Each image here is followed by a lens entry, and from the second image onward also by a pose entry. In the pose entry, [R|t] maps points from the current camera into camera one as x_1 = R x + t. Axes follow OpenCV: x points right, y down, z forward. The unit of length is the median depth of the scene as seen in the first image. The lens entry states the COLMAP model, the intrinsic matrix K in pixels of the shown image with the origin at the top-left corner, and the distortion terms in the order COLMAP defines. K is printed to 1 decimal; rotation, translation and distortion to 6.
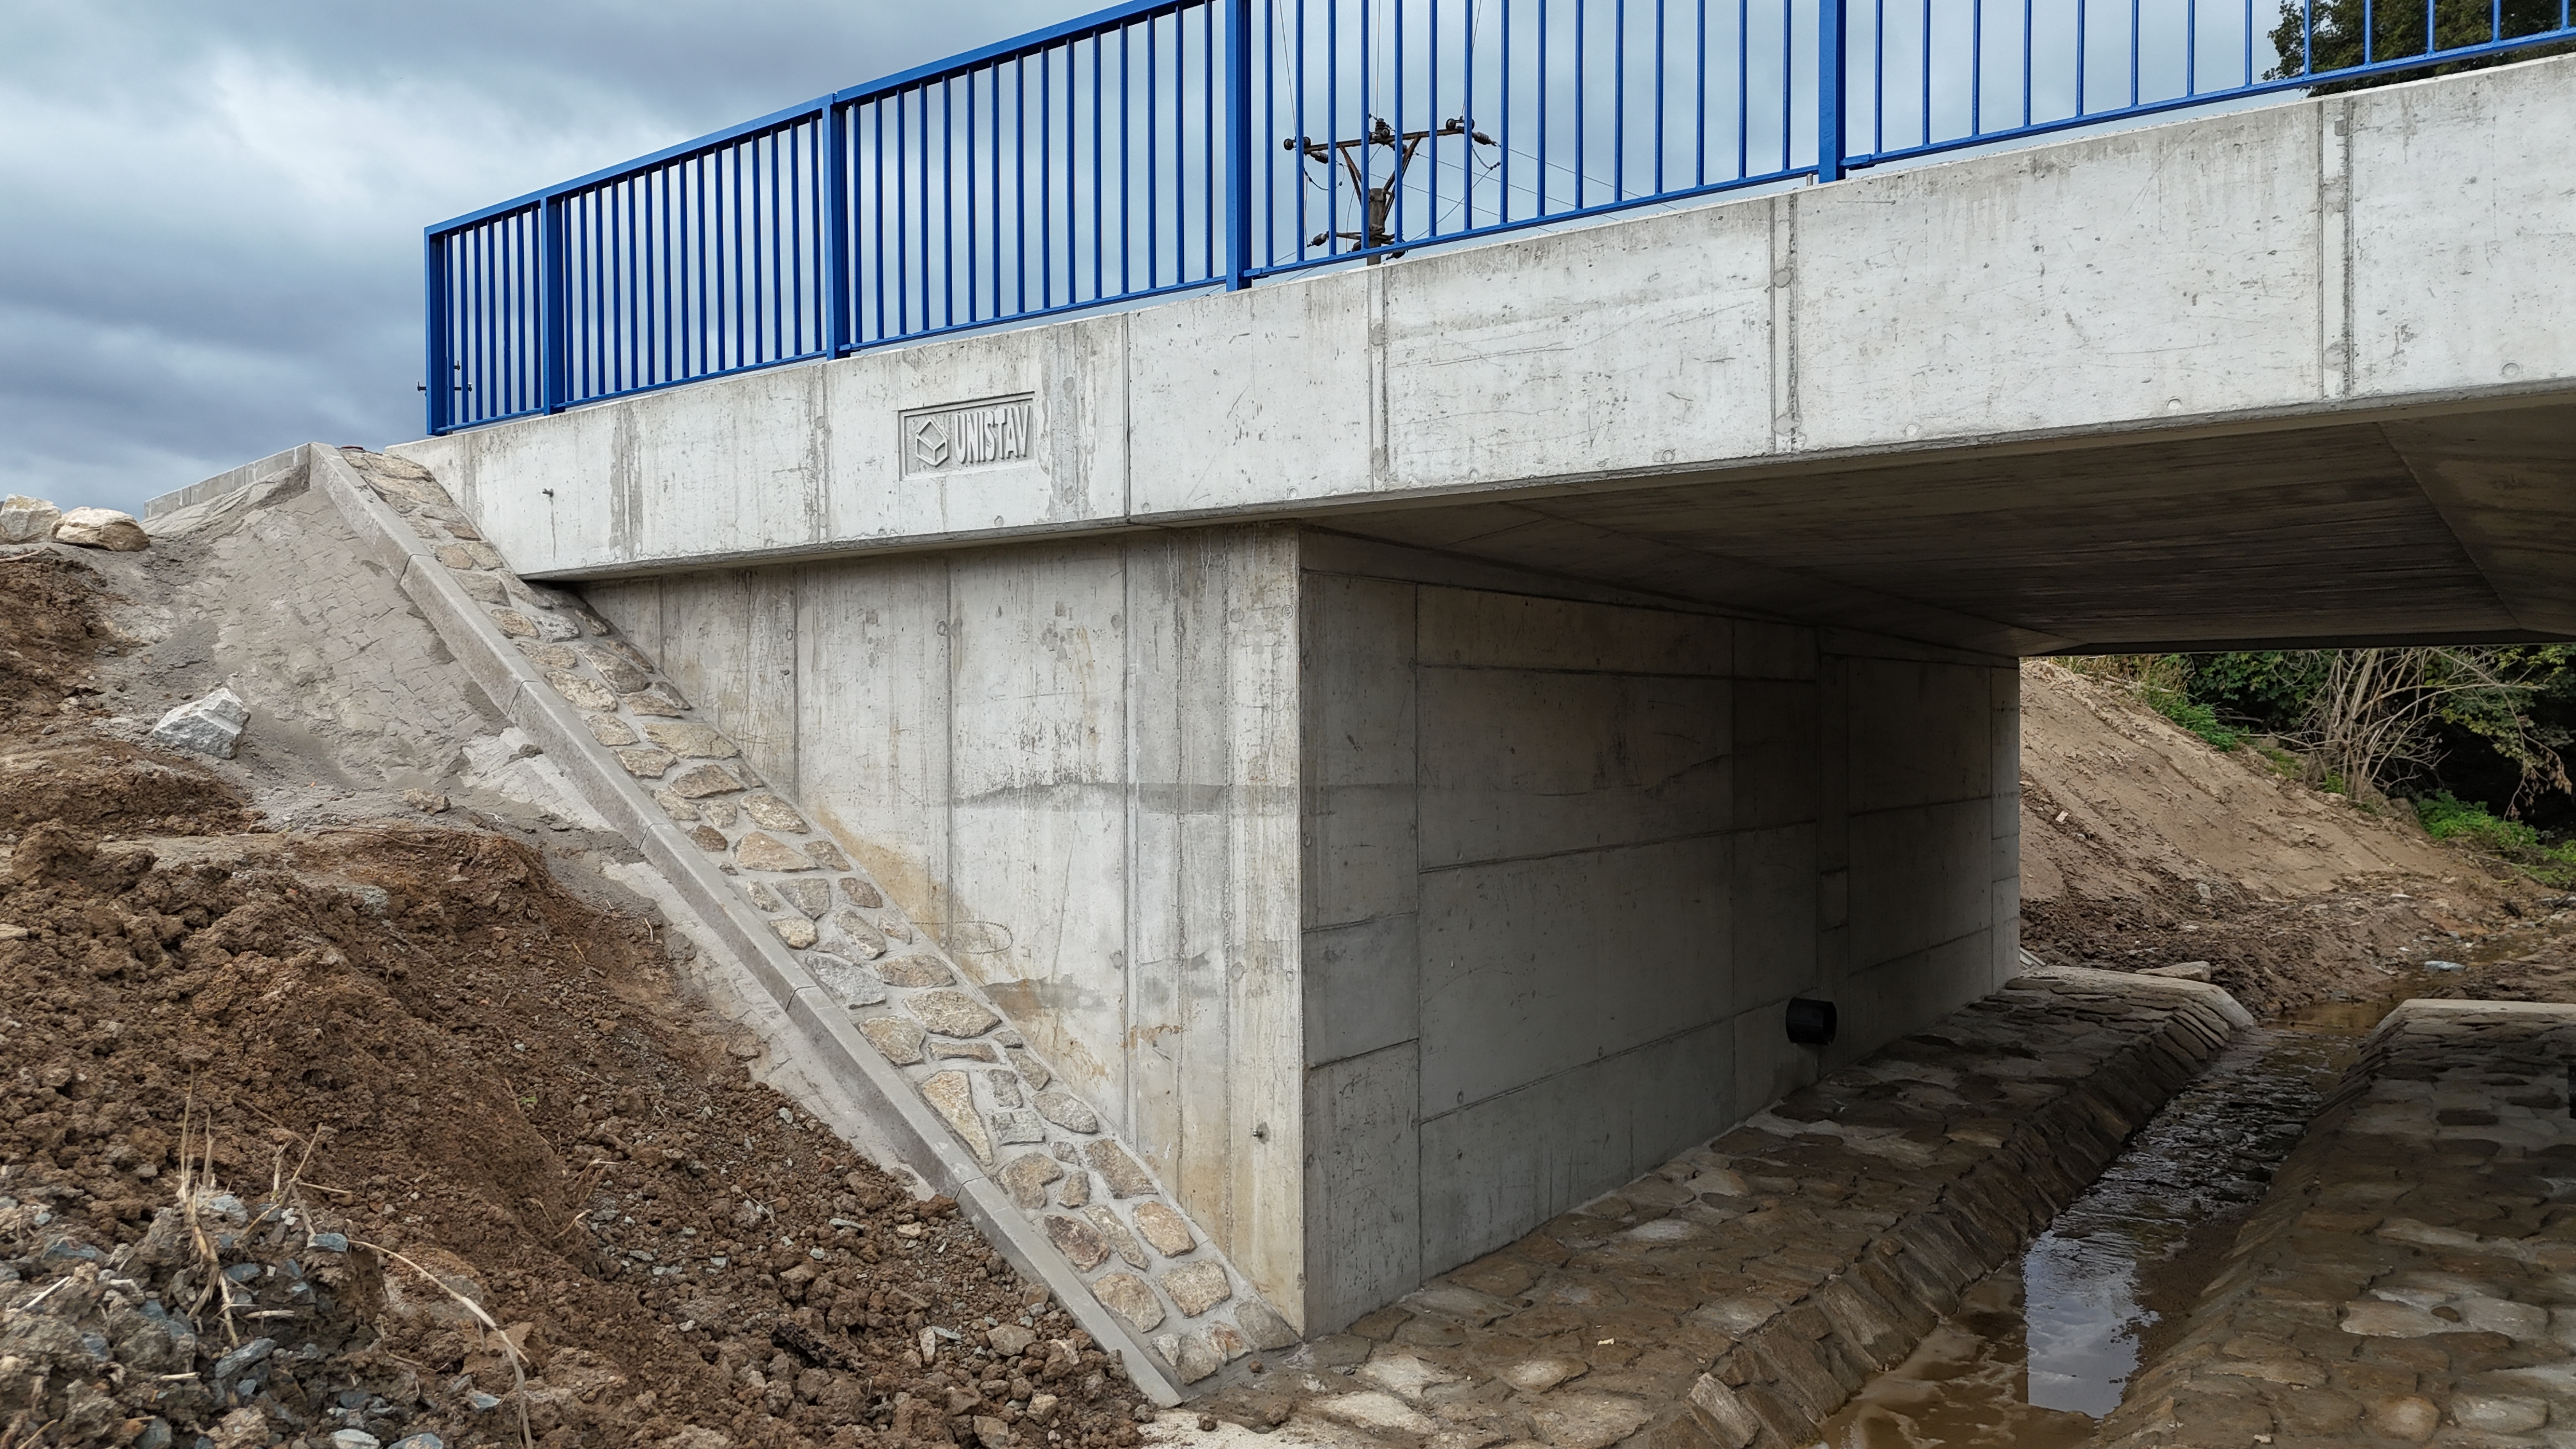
lens RADIAL K [[1889.5, 0, 1269.8], [0, 1889.5, 719.4], [0, 0, 1]] dist [0.058255, -0.055158]
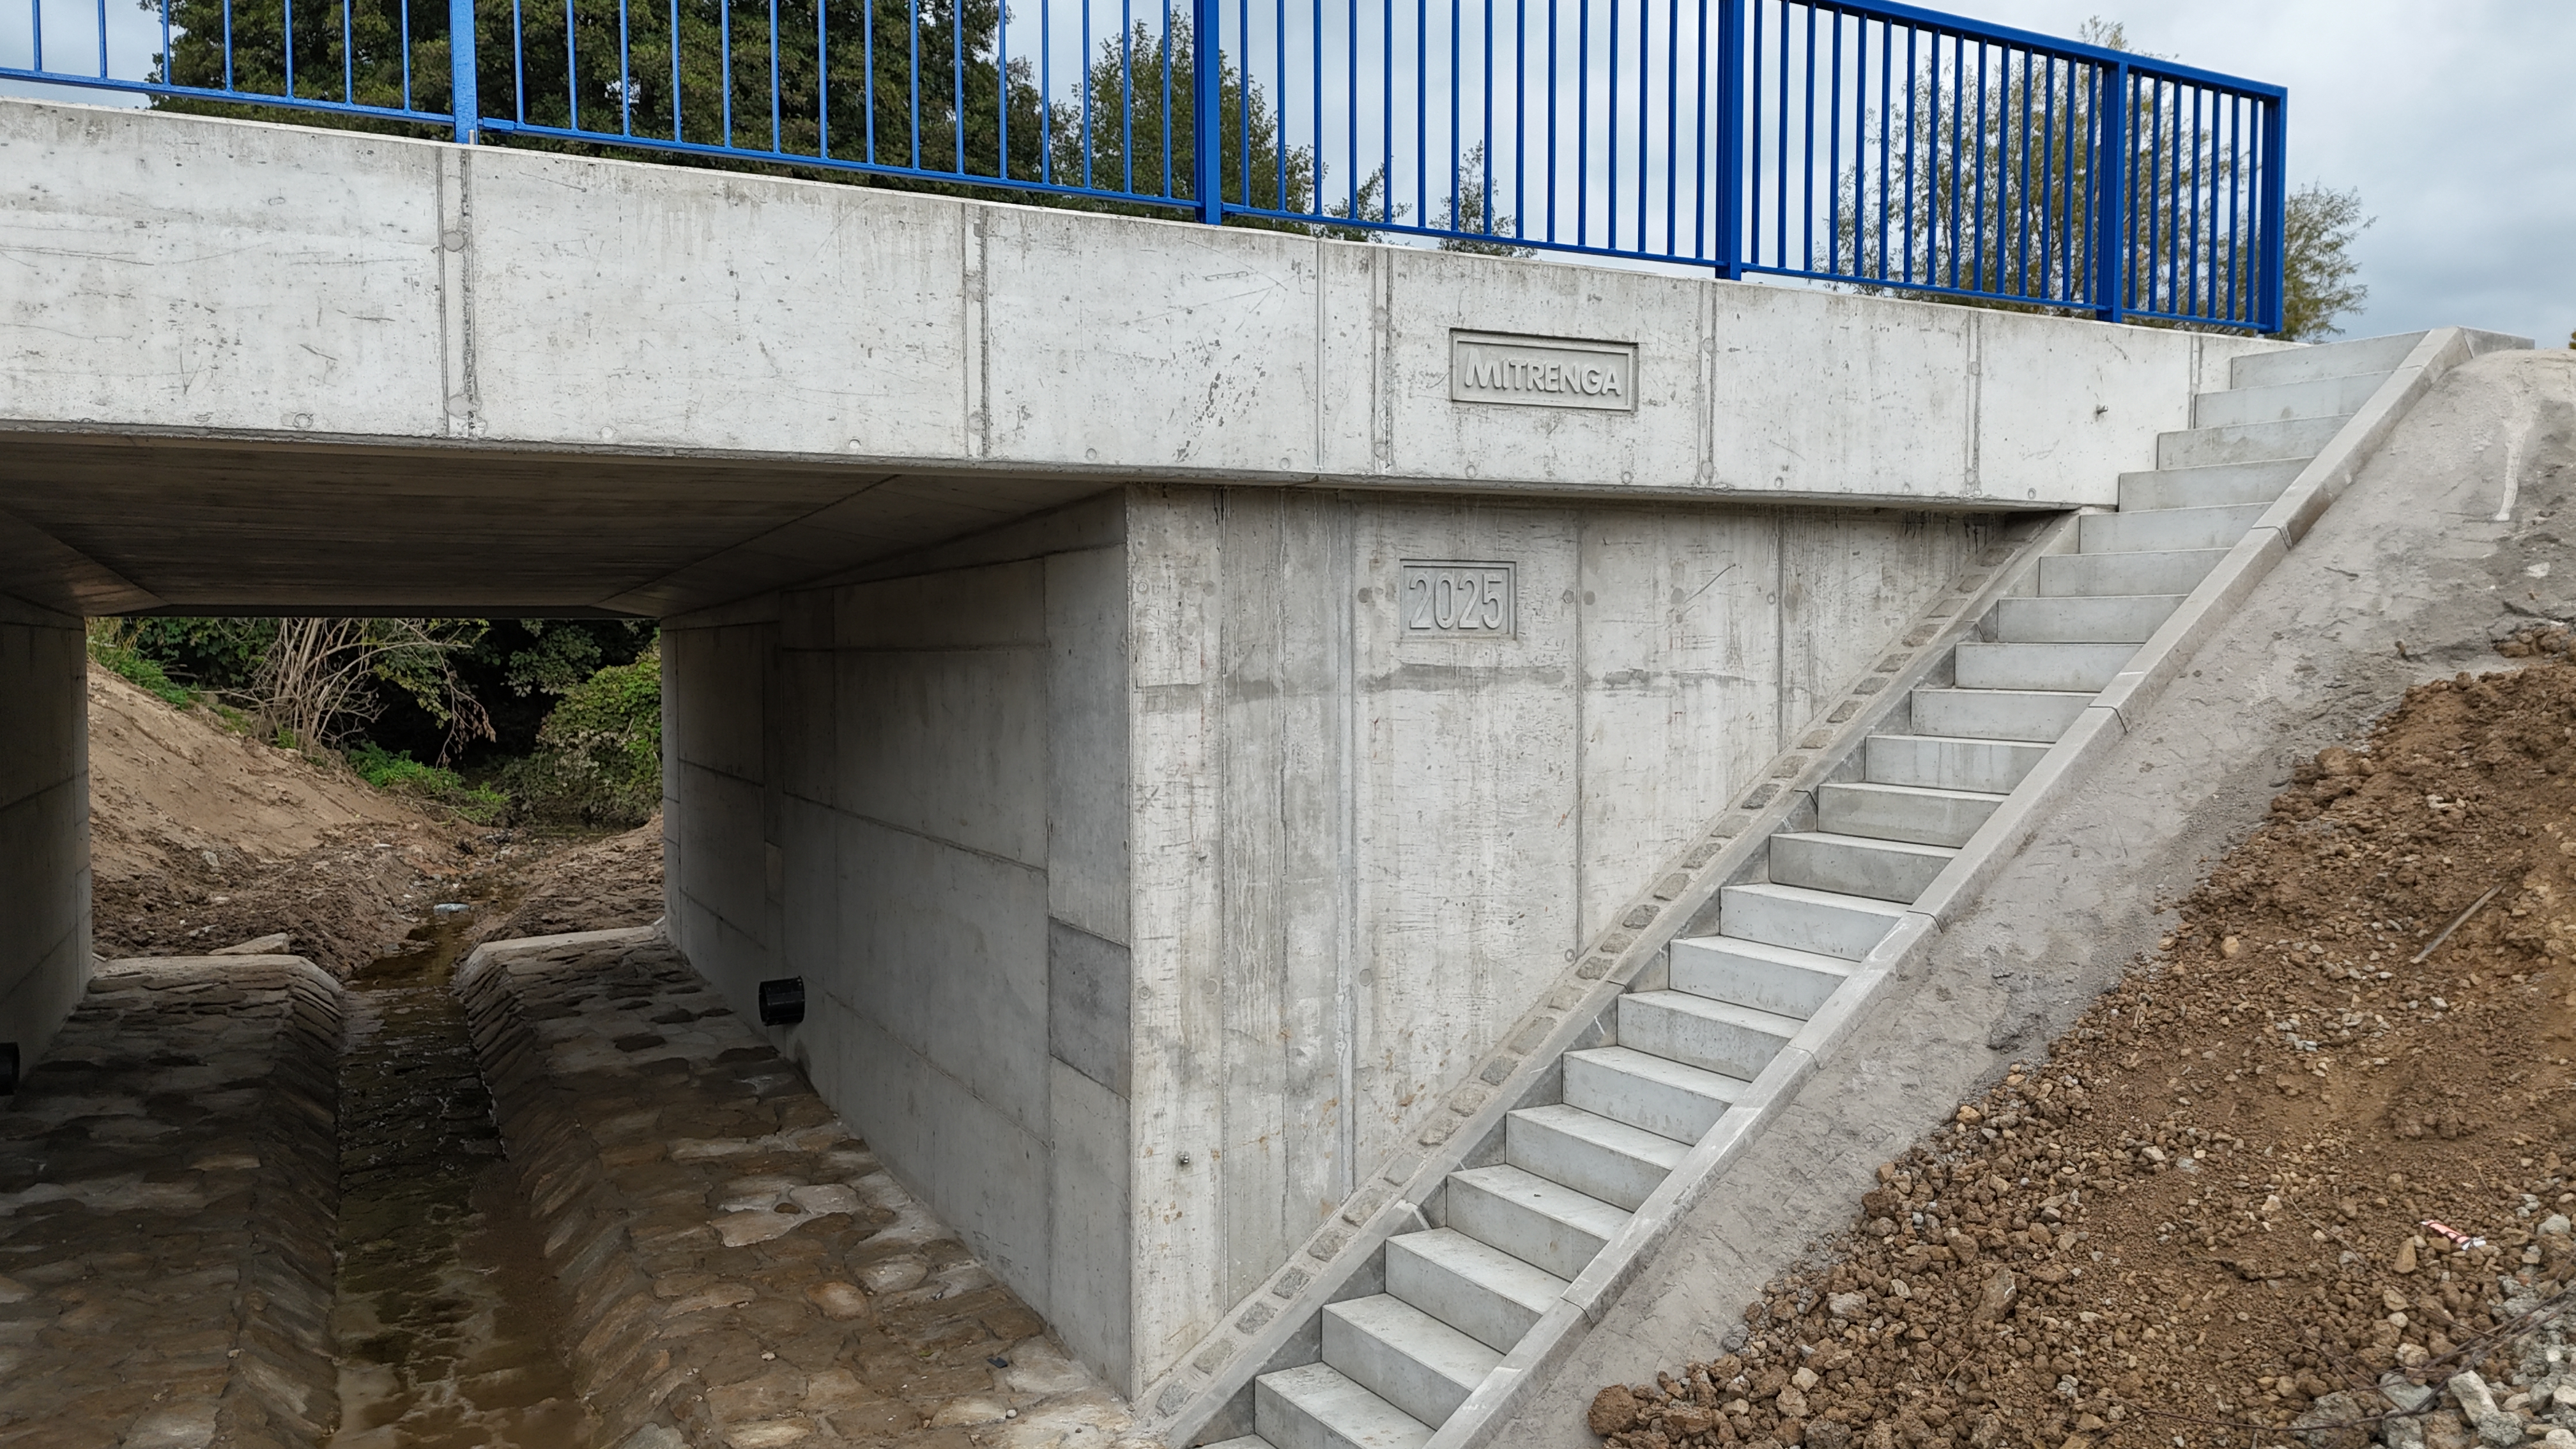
lens RADIAL K [[1889.5, 0, 1296.0], [0, 1889.5, 719.1], [0, 0, 1]] dist [0.058255, -0.055158]
pose [[0.475877, -0.026798, 0.879103, -0.262315], [-0.000032, 0.999535, 0.030487, -0.027351], [-0.879512, -0.014537, 0.475655, 0.174240]]
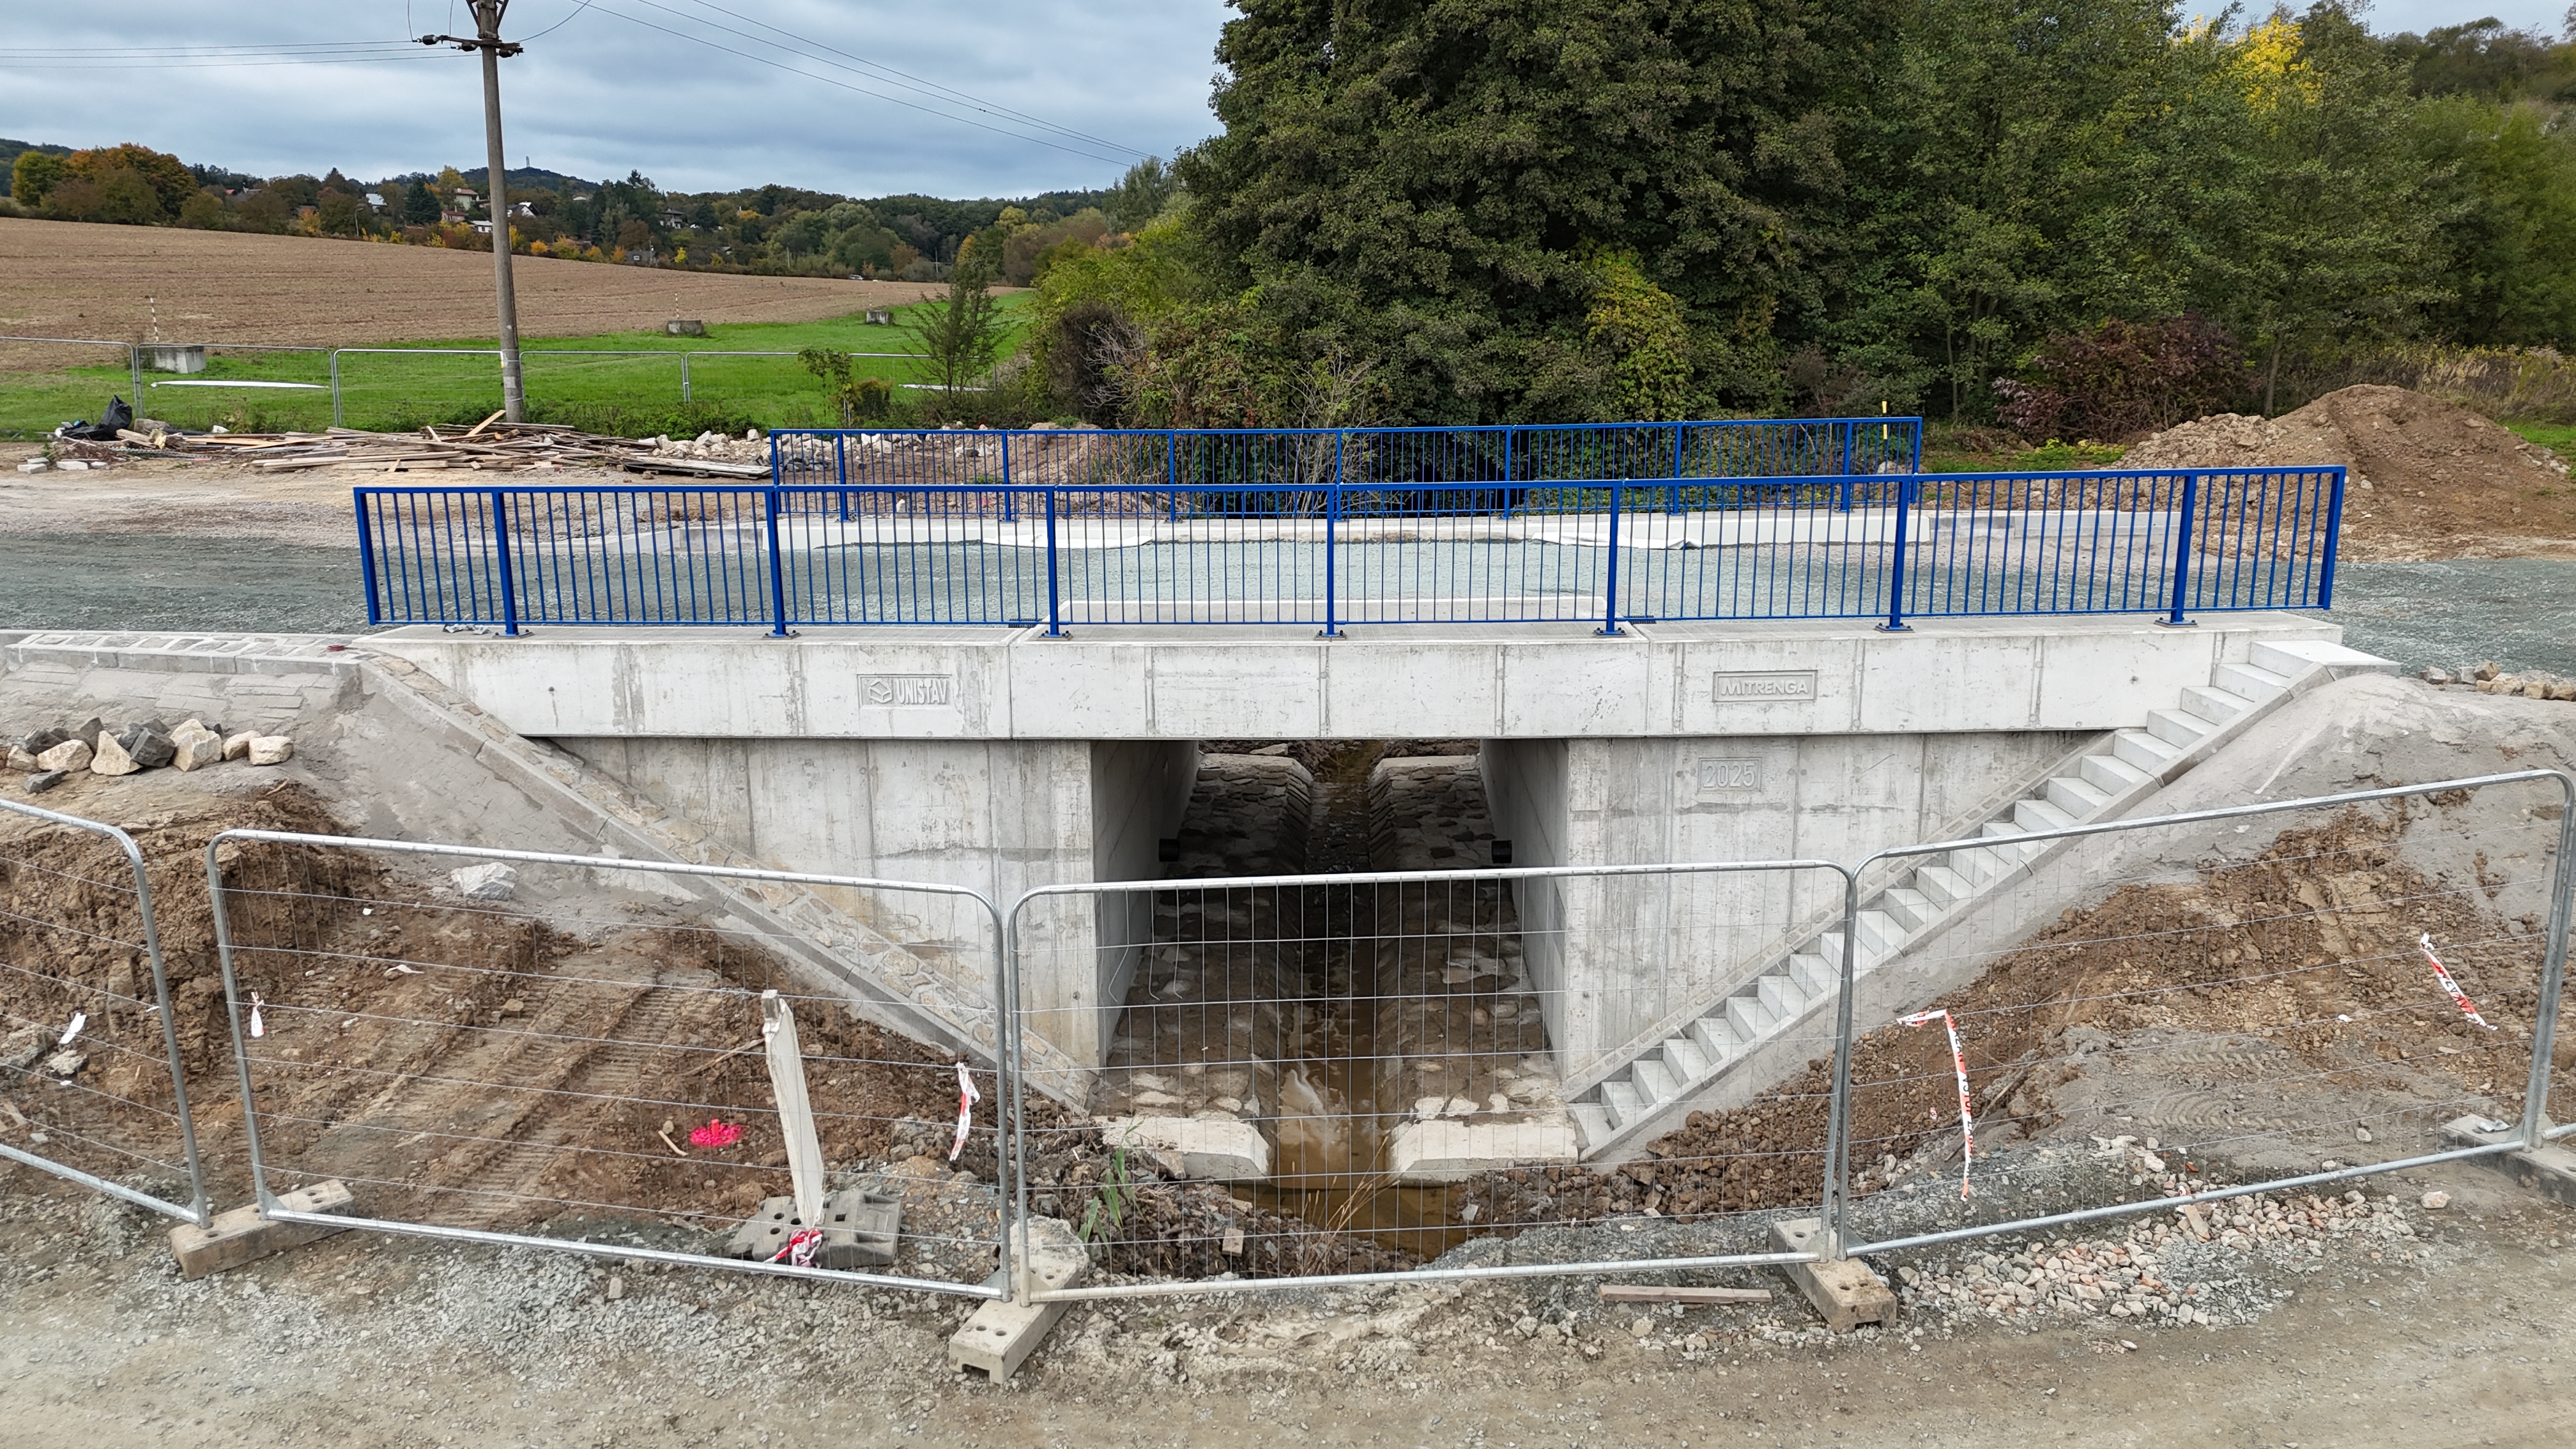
lens RADIAL K [[1889.5, 0, 1277.1], [0, 1889.5, 713.3], [0, 0, 1]] dist [0.058255, -0.055158]
pose [[0.840461, -0.117041, 0.529081, -0.947856], [0.002429, 0.977199, 0.212313, -0.585153], [-0.541867, -0.177156, 0.821581, -0.922845]]
